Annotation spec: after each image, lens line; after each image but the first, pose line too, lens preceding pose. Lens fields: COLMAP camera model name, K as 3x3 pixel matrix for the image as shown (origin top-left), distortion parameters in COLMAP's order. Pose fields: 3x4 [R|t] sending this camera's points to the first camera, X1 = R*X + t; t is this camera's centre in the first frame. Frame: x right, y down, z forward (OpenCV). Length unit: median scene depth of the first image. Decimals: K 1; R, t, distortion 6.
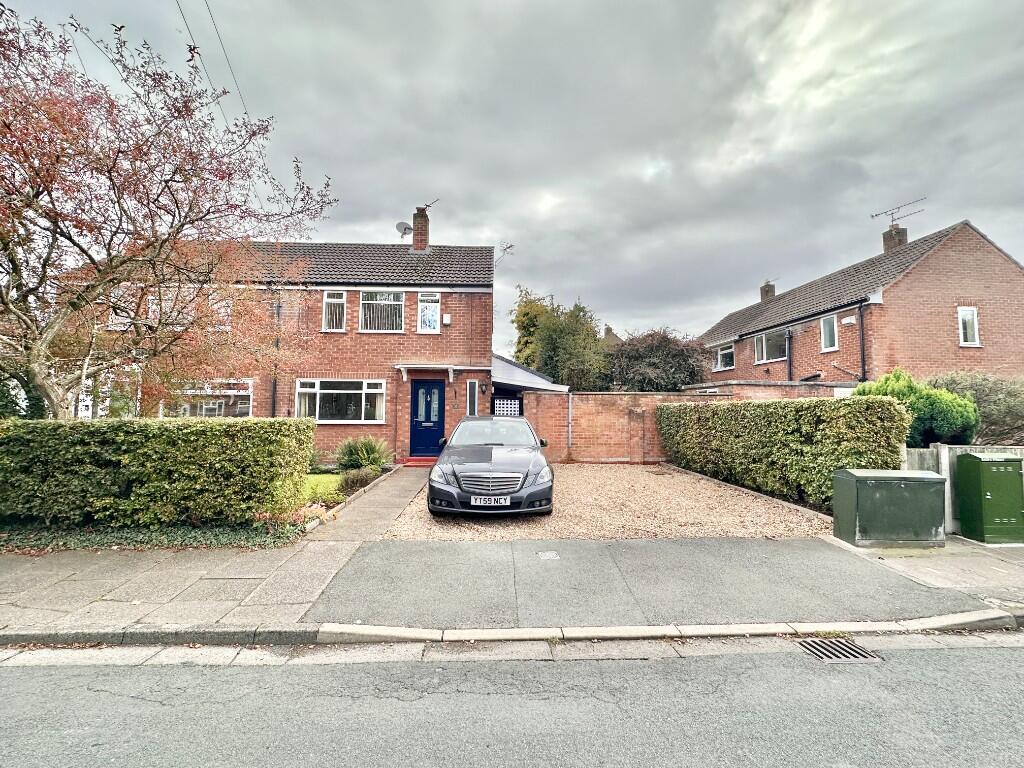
lens RADIAL K [[414.4, 0, 514.9], [0, 414.4, 388.6], [0, 0, 1]] dist [-0.005109, 0.000951]
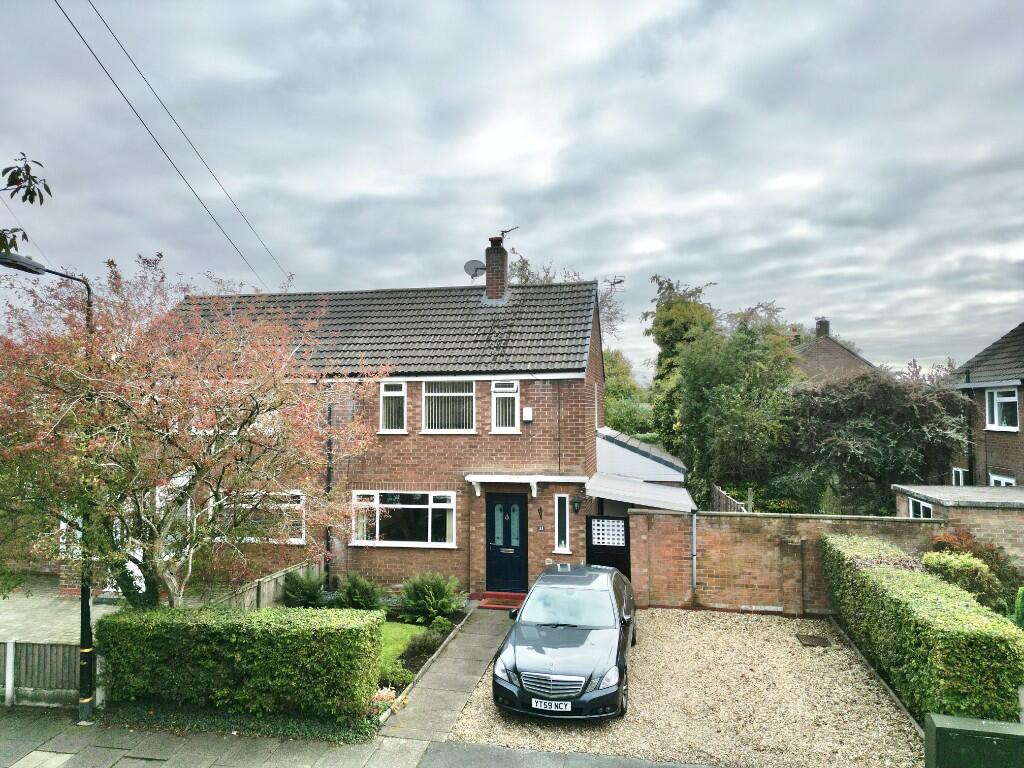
lens RADIAL K [[722.3, 0, 504.4], [0, 722.3, 381.3], [0, 0, 1]] dist [0.053269, -0.040420]
pose [[0.968096, -0.025833, -0.249243, 0.136103], [0.028954, 0.999541, 0.008864, -0.247003], [0.248899, -0.015798, 0.968401, -0.332051]]
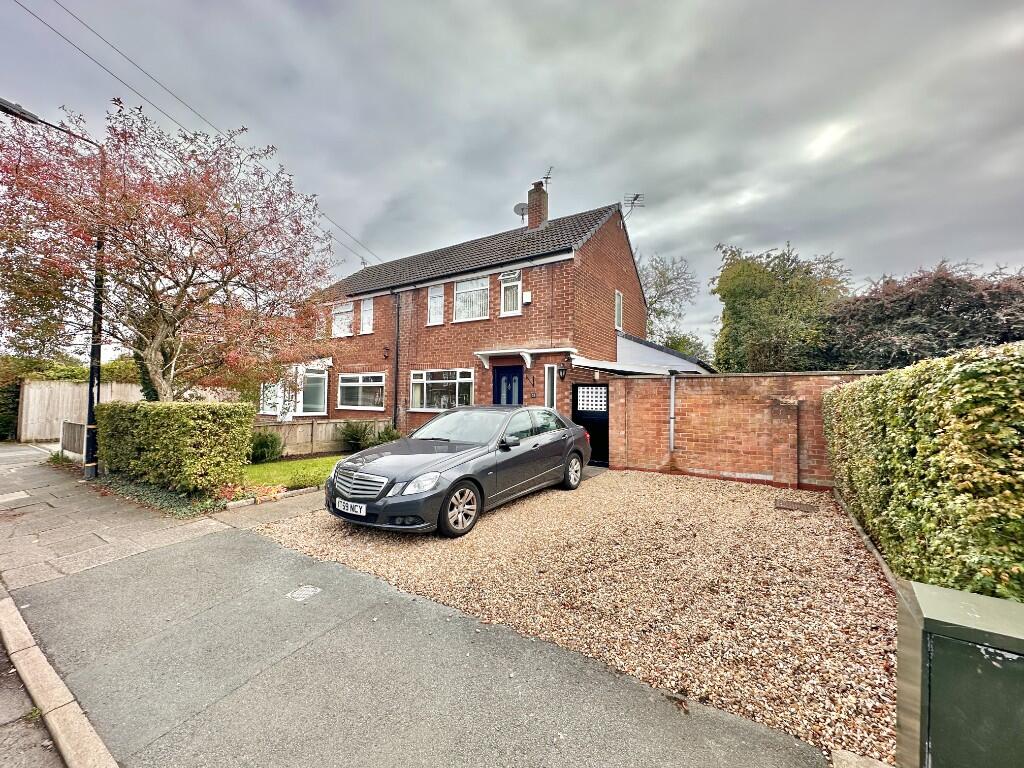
lens RADIAL K [[414.4, 0, 503.1], [0, 414.4, 379.7], [0, 0, 1]] dist [-0.005109, 0.000951]
pose [[0.809186, -0.025546, -0.586997, 0.317867], [0.022678, 0.999668, -0.012242, 0.019172], [0.587115, -0.003406, 0.809497, 0.249860]]
